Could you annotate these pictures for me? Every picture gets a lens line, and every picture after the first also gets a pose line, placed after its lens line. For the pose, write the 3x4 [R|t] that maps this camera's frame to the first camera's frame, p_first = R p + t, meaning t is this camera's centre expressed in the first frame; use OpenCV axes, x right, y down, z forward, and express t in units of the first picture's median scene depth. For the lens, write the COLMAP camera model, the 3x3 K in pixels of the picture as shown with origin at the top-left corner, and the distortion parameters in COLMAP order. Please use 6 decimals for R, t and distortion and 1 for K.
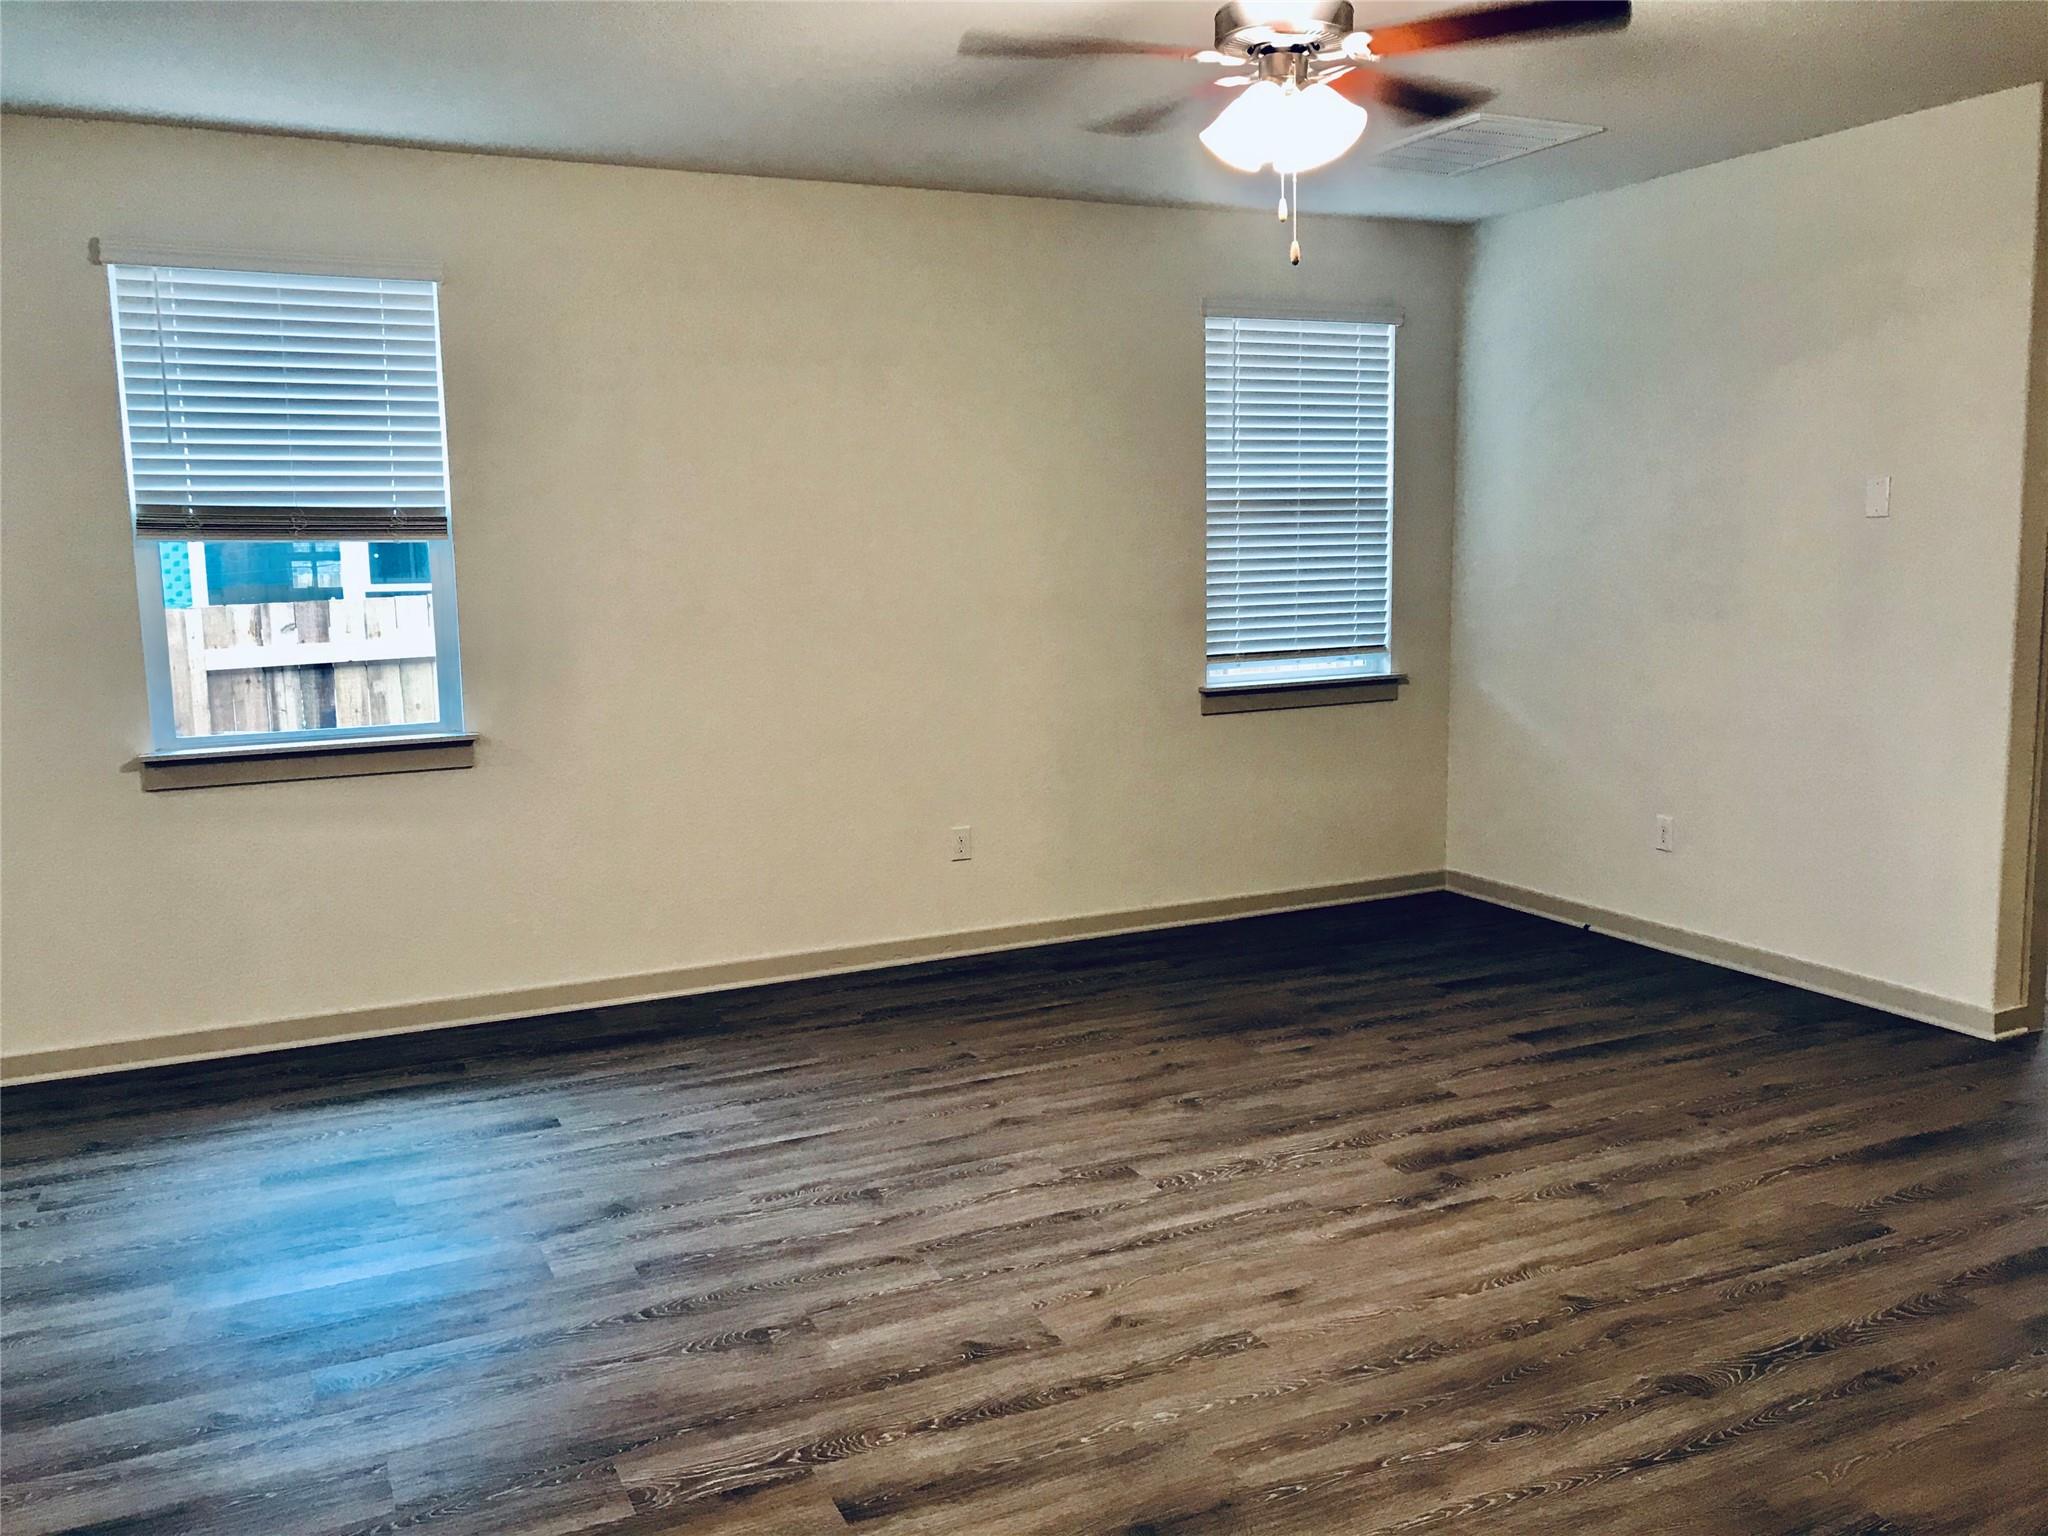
lens RADIAL K [[1685.5, 0, 1022.6], [0, 1685.5, 772.6], [0, 0, 1]] dist [0.041537, -0.034957]
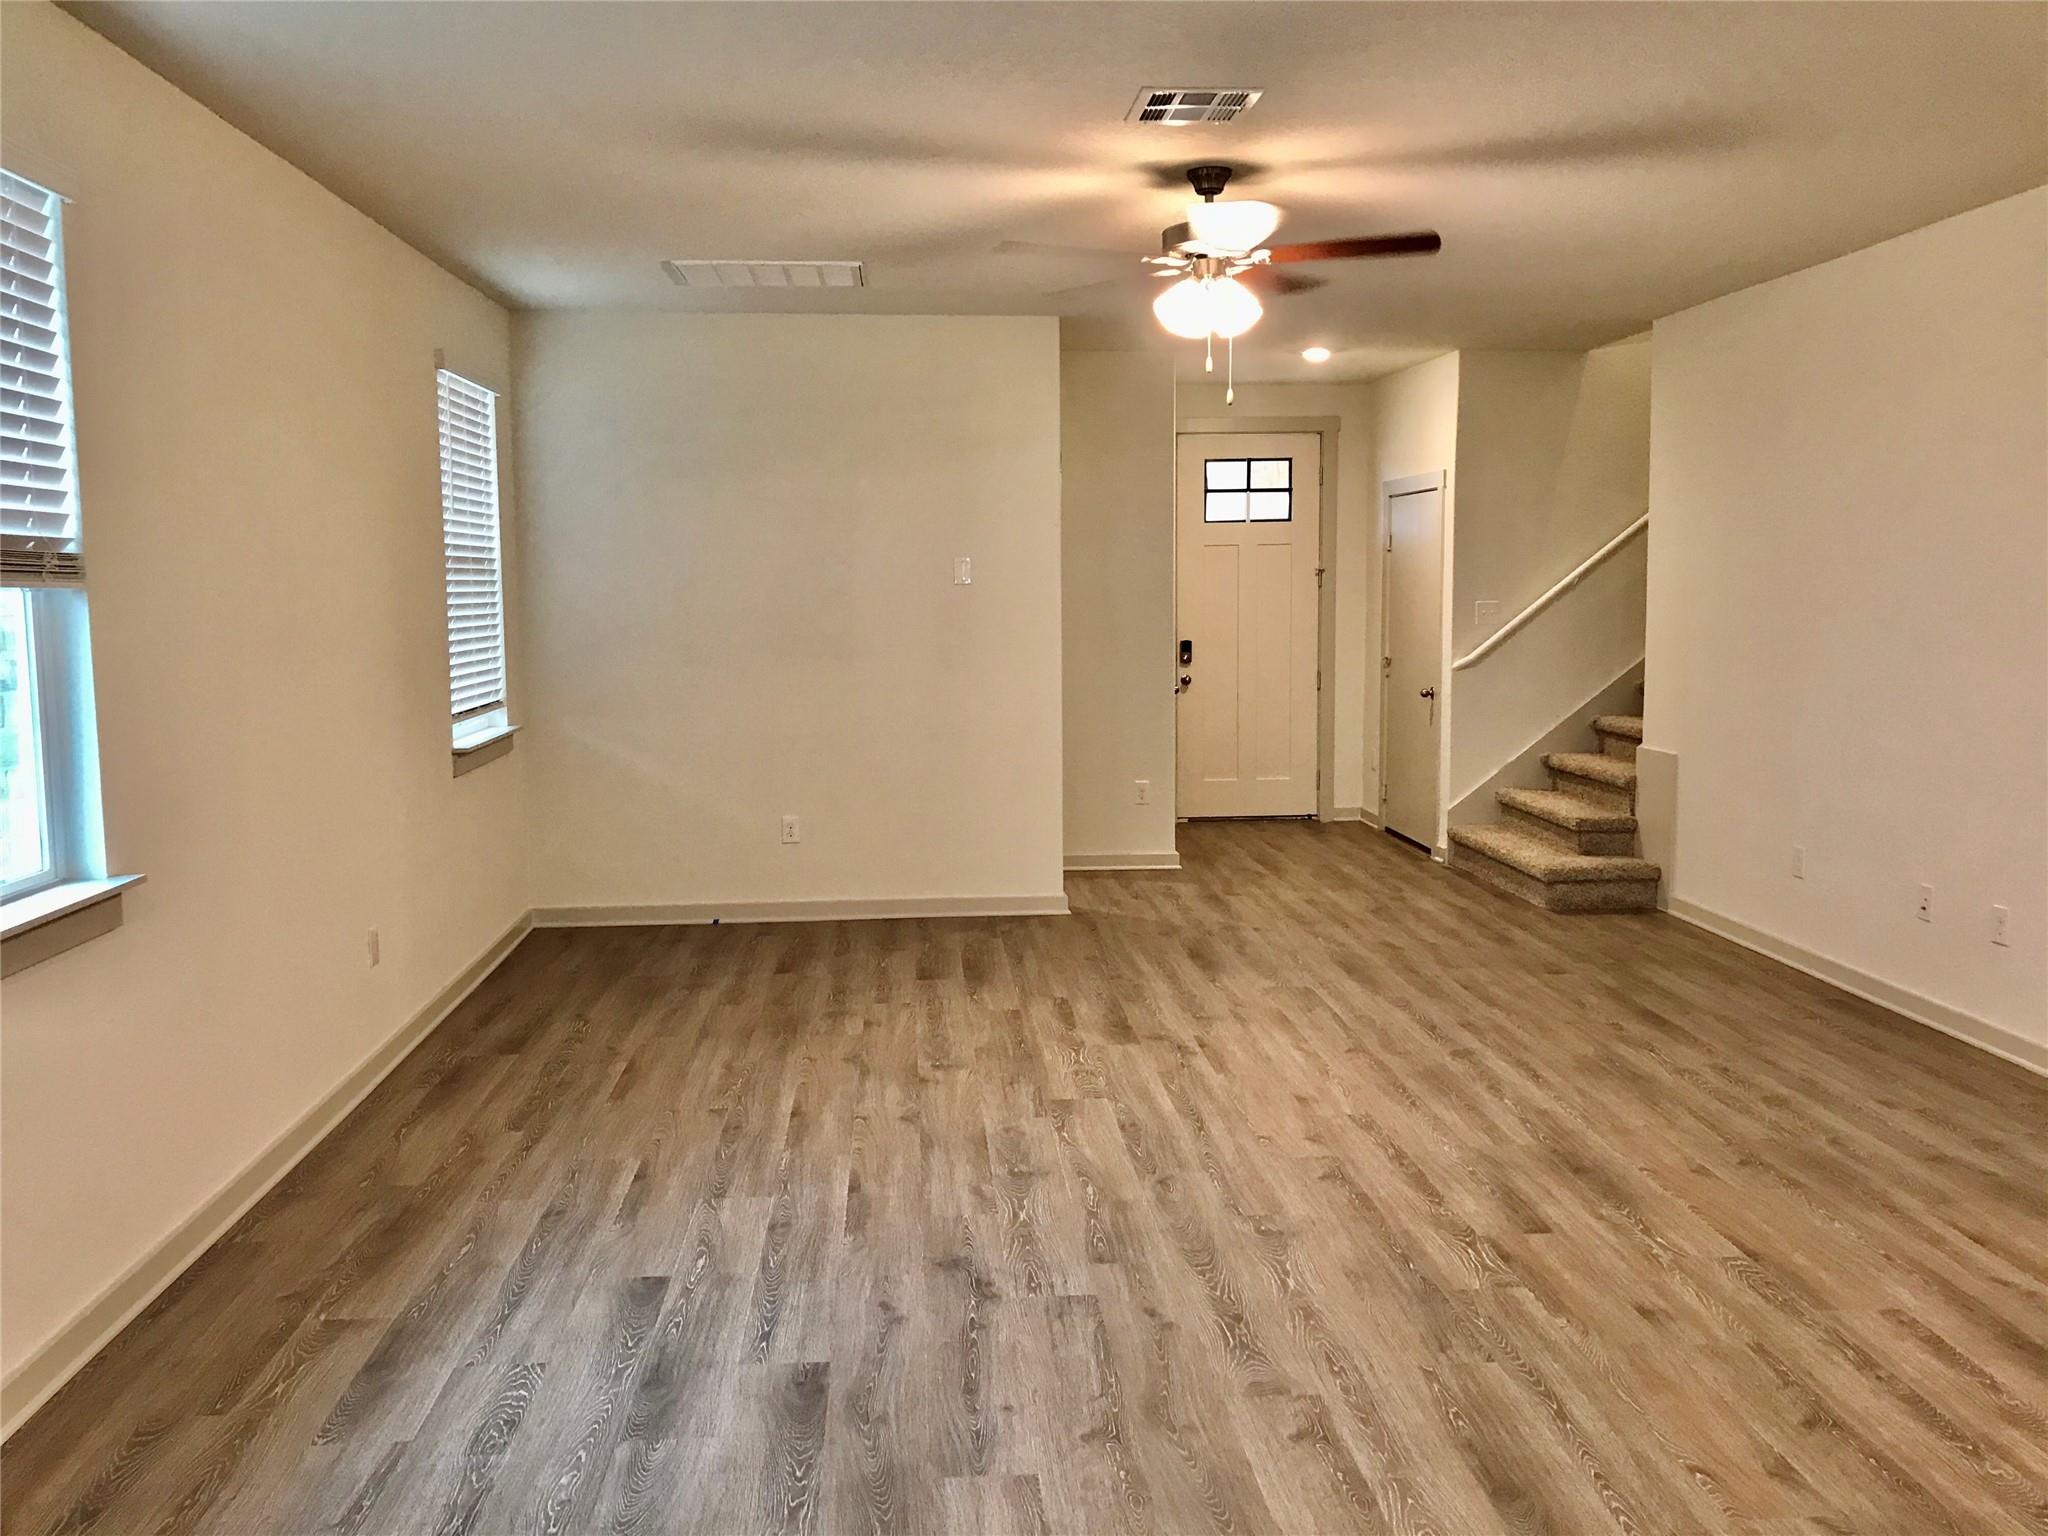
lens RADIAL K [[1685.5, 0, 1029.5], [0, 1685.5, 765.1], [0, 0, 1]] dist [0.041537, -0.034957]
pose [[0.361831, -0.089522, 0.927936, -1.037012], [0.135012, 0.989917, 0.042856, -0.059550], [-0.922415, 0.109776, 0.370269, 0.528927]]
